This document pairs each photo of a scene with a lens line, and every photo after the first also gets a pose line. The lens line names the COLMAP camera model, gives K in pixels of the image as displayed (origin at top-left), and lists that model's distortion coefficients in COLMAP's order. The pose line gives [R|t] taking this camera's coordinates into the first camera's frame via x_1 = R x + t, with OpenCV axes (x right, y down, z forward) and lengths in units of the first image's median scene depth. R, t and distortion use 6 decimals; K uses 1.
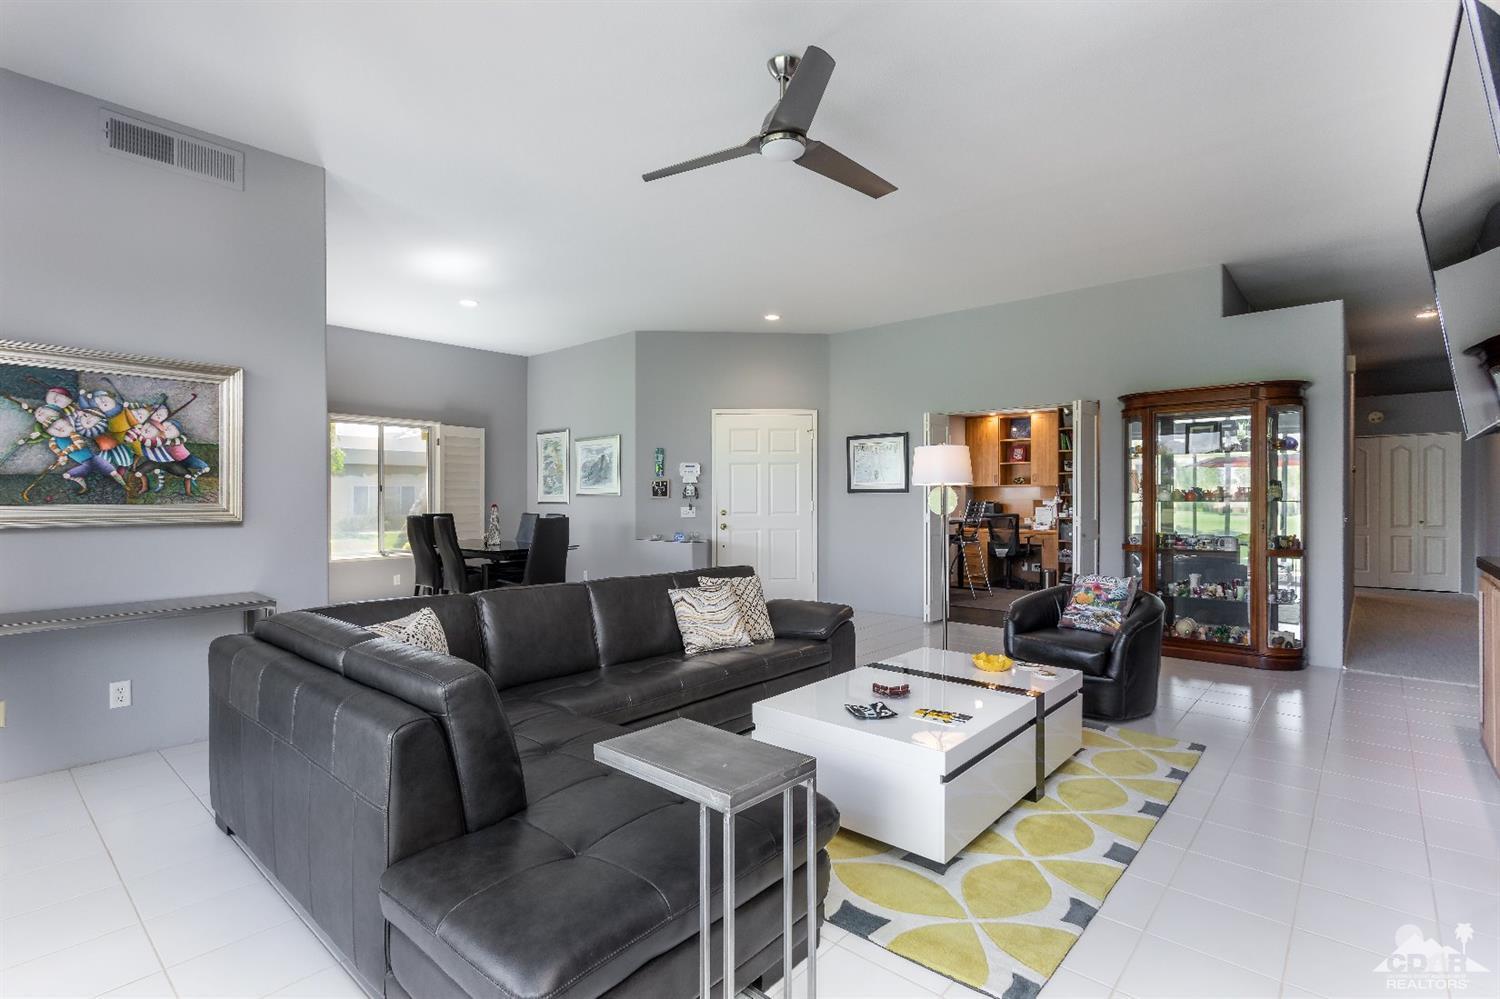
lens RADIAL K [[713.8, 0, 750.0], [0, 713.8, 499.5], [0, 0, 1]] dist [-0.000307, 0.000195]
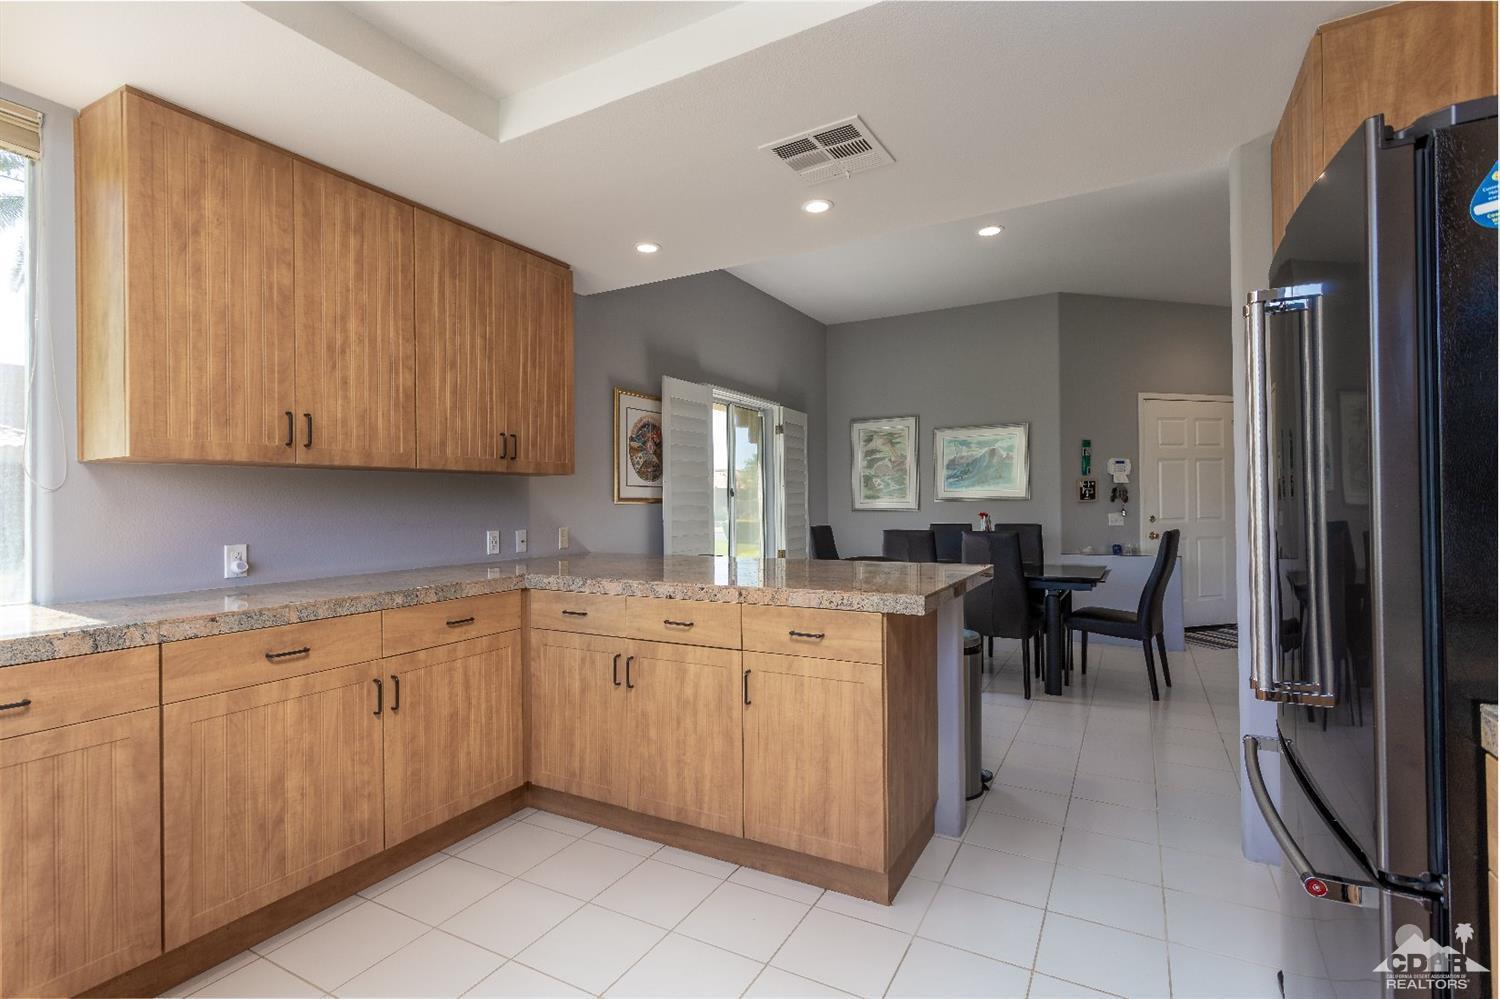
lens RADIAL K [[713.8, 0, 750.0], [0, 713.8, 499.5], [0, 0, 1]] dist [-0.000307, 0.000195]
pose [[0.977636, -0.009095, 0.210106, -0.944654], [0.010810, 0.999917, -0.007016, -0.004848], [-0.210025, 0.009131, 0.977653, 0.420766]]
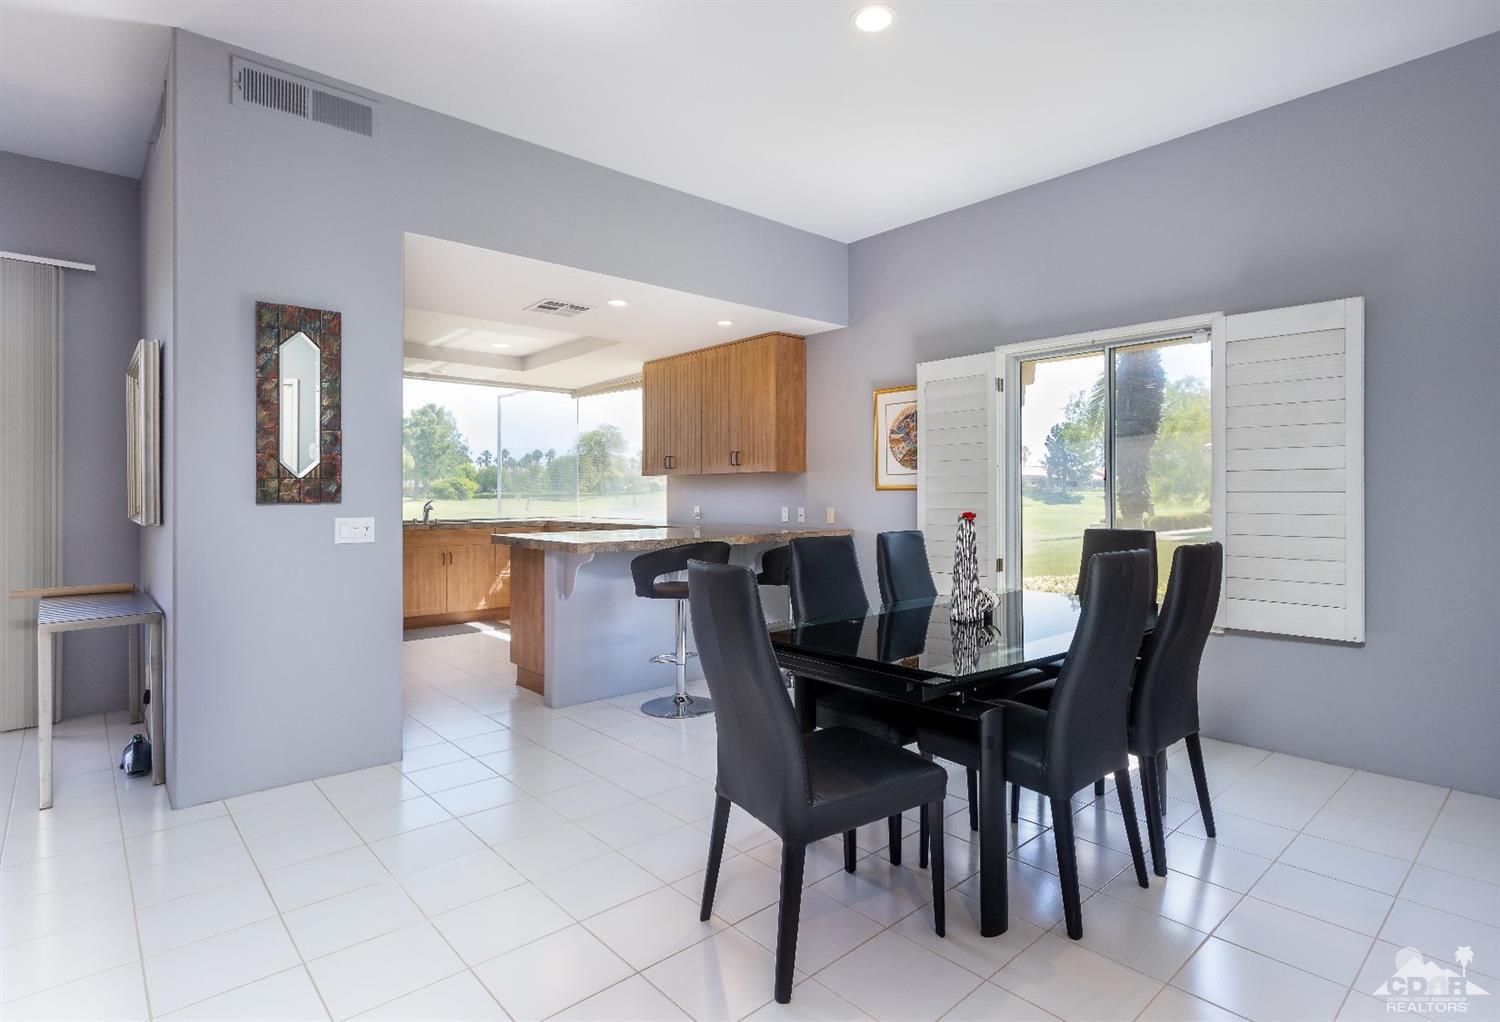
lens RADIAL K [[762.3, 0, 781.7], [0, 762.3, 501.4], [0, 0, 1]] dist [-0.012637, -0.000368]
pose [[-0.109347, 0.011038, -0.993942, 0.045978], [0.001674, 0.999939, 0.010921, -0.004025], [0.994002, -0.000470, -0.109358, 1.194009]]
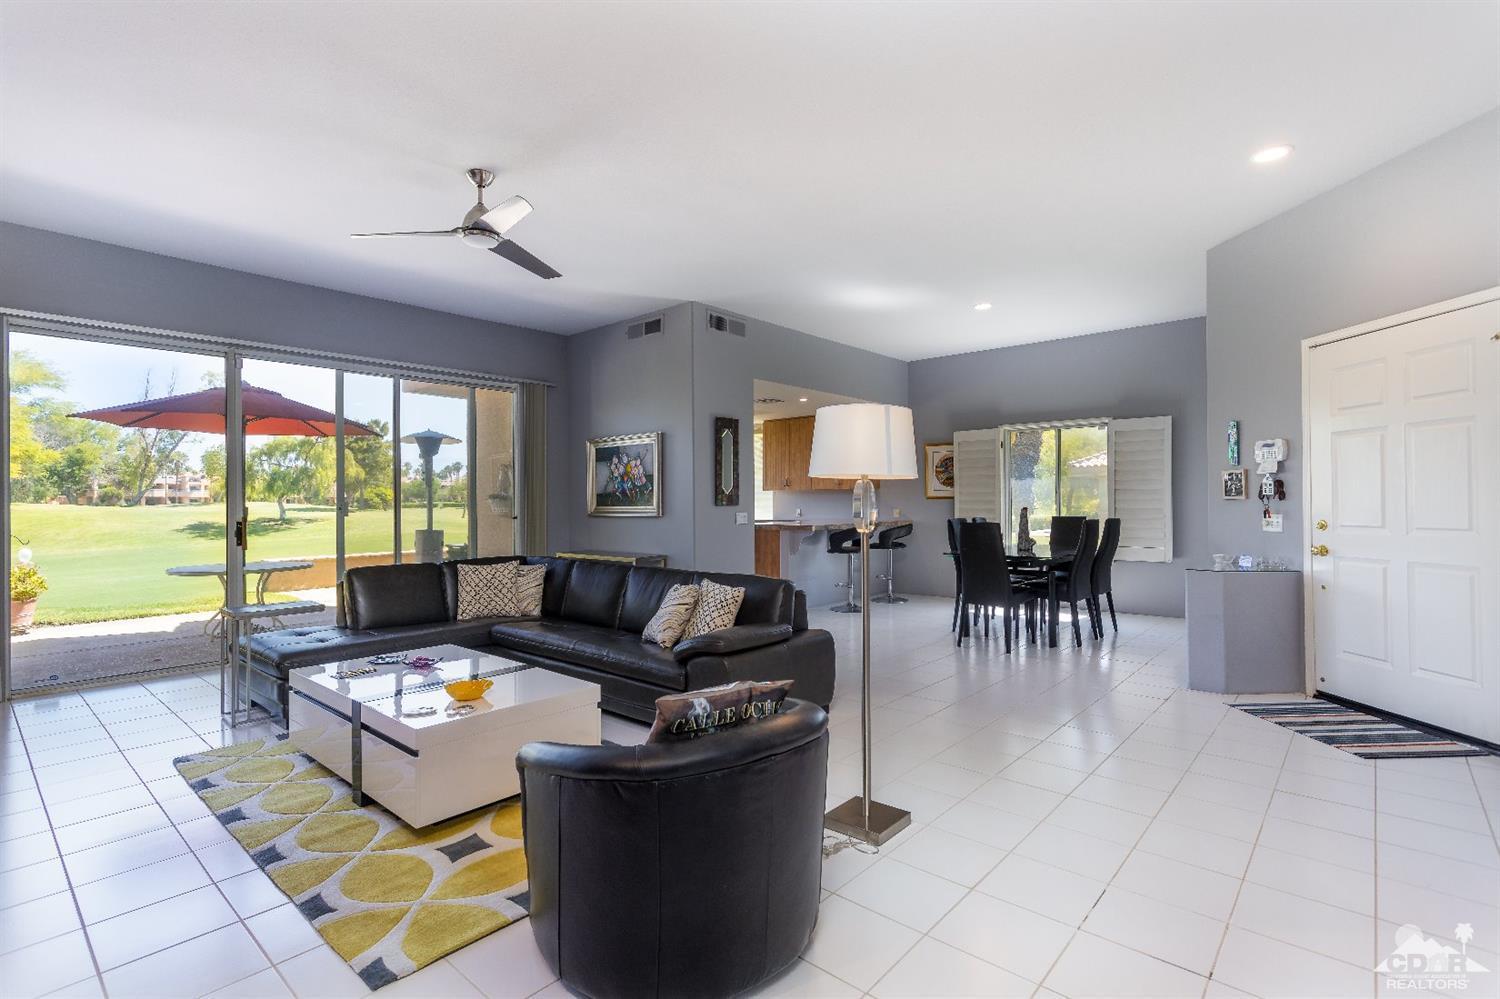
lens RADIAL K [[713.8, 0, 750.0], [0, 713.8, 499.5], [0, 0, 1]] dist [-0.000307, 0.000195]
pose [[-0.010485, -0.002408, -0.999942, 0.734258], [0.005605, 0.999981, -0.002466, -0.003384], [0.999929, -0.005630, -0.010471, 0.815405]]
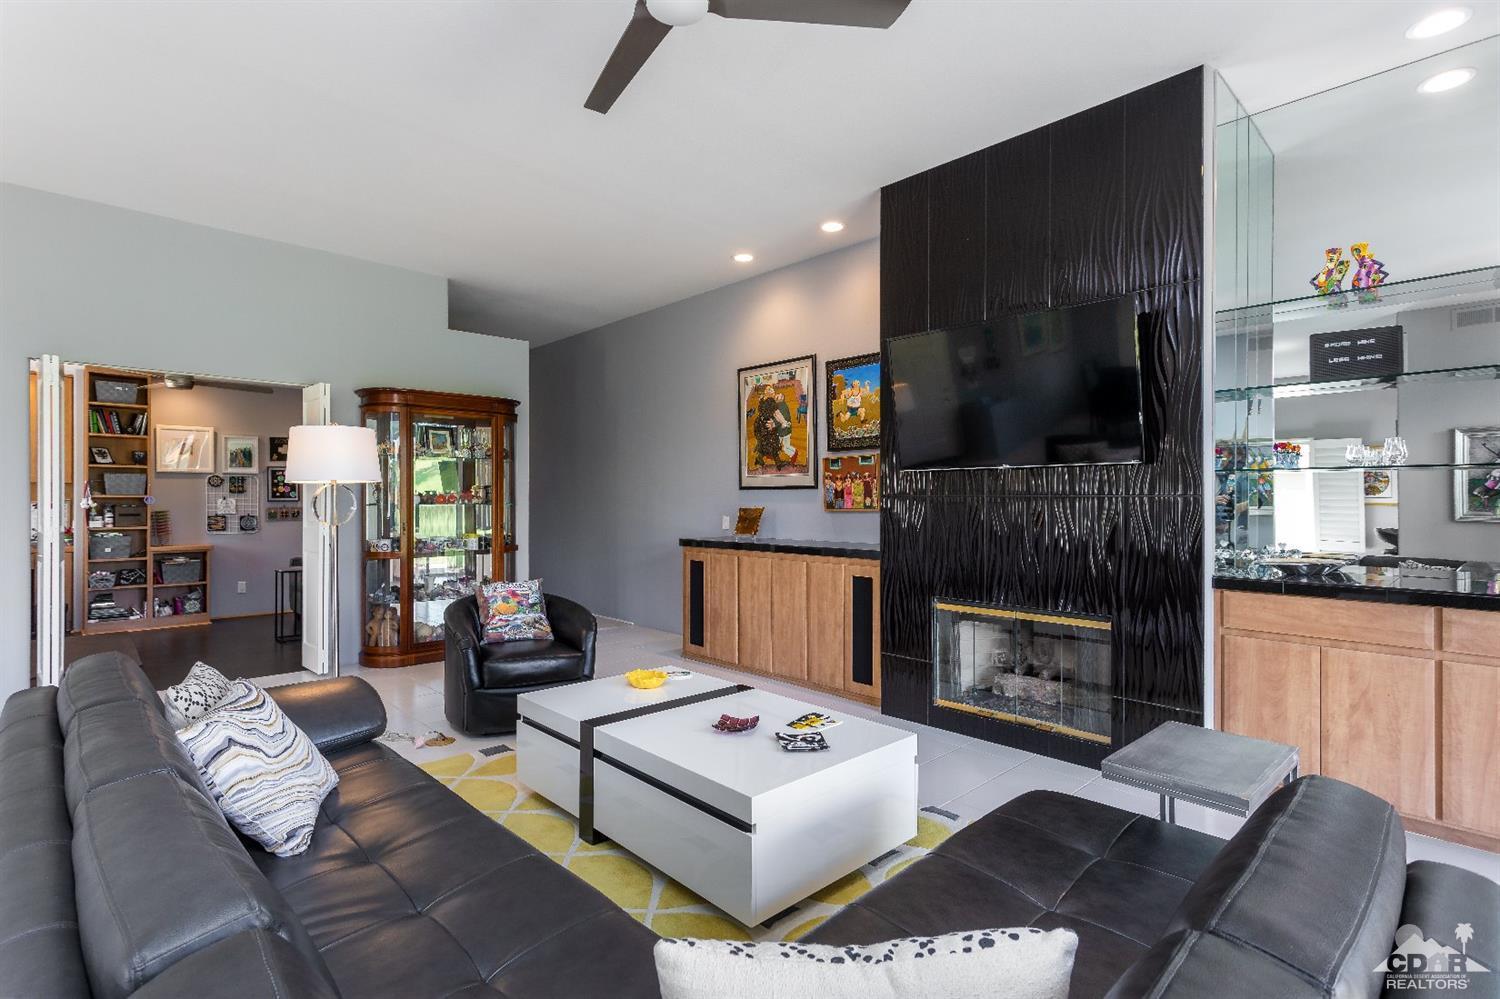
lens RADIAL K [[715.3, 0, 750.0], [0, 715.3, 499.5], [0, 0, 1]] dist [-0.016330, 0.000176]
pose [[0.102326, 0.001742, 0.994749, -0.334159], [0.001296, 0.999997, -0.001885, -0.001723], [-0.994750, 0.001482, 0.102323, 0.450526]]
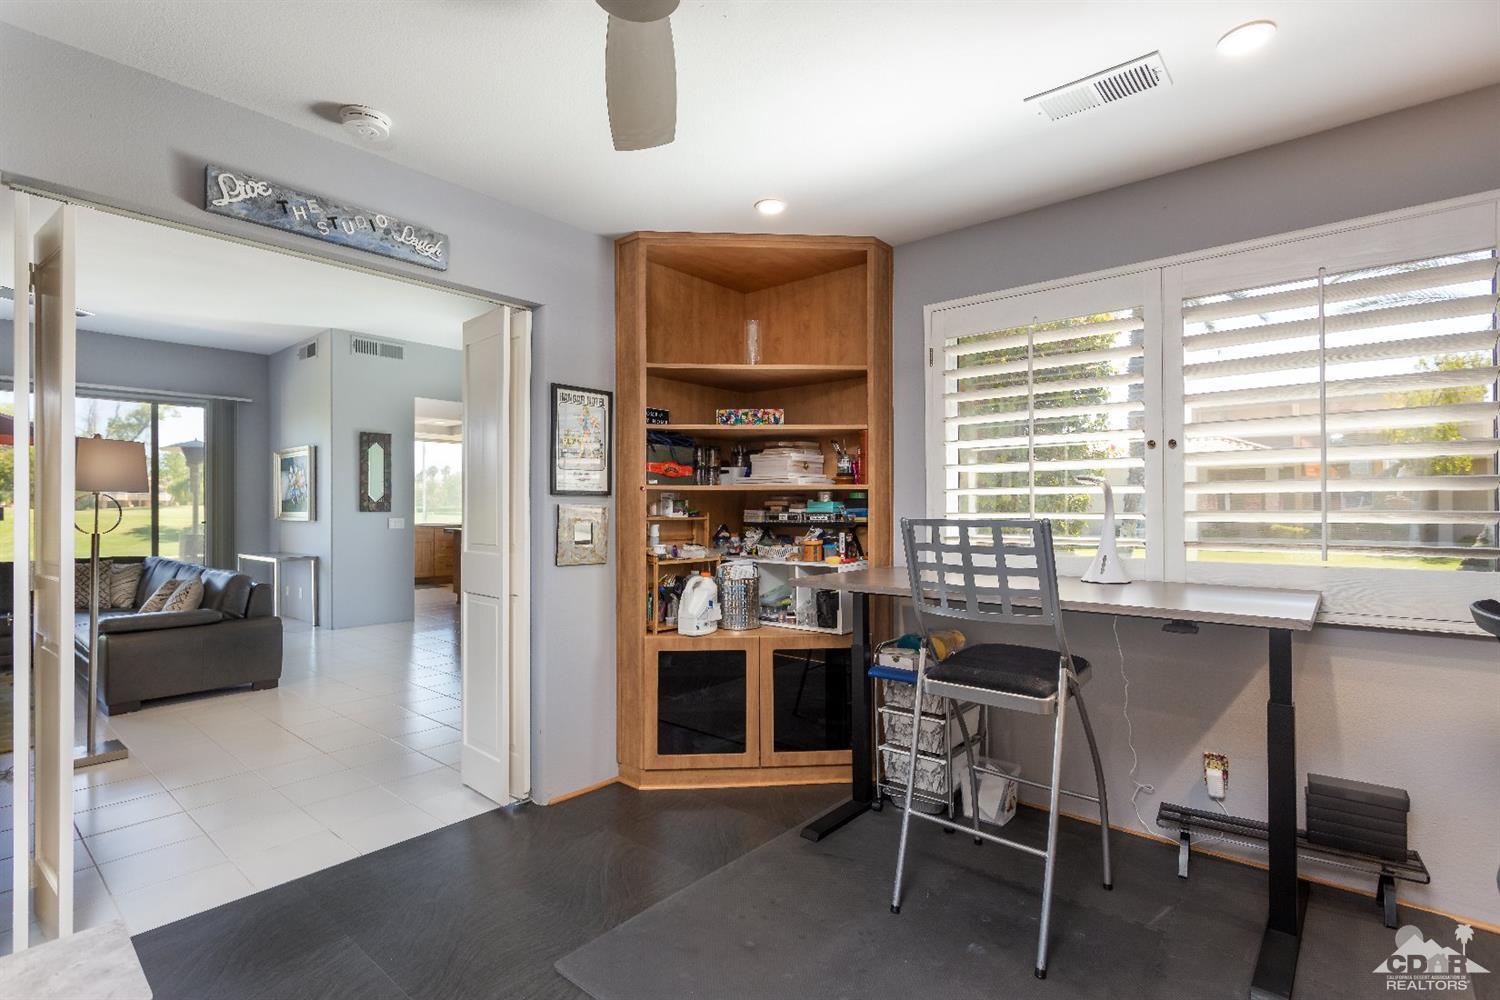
lens RADIAL K [[713.8, 0, 750.0], [0, 713.8, 500.0], [0, 0, 1]] dist [-0.000307, 0.000195]
pose [[0.005752, -0.010530, -0.999928, 0.870400], [-0.000425, 0.999944, -0.010533, -0.005024], [0.999983, 0.000486, 0.005748, 1.469318]]
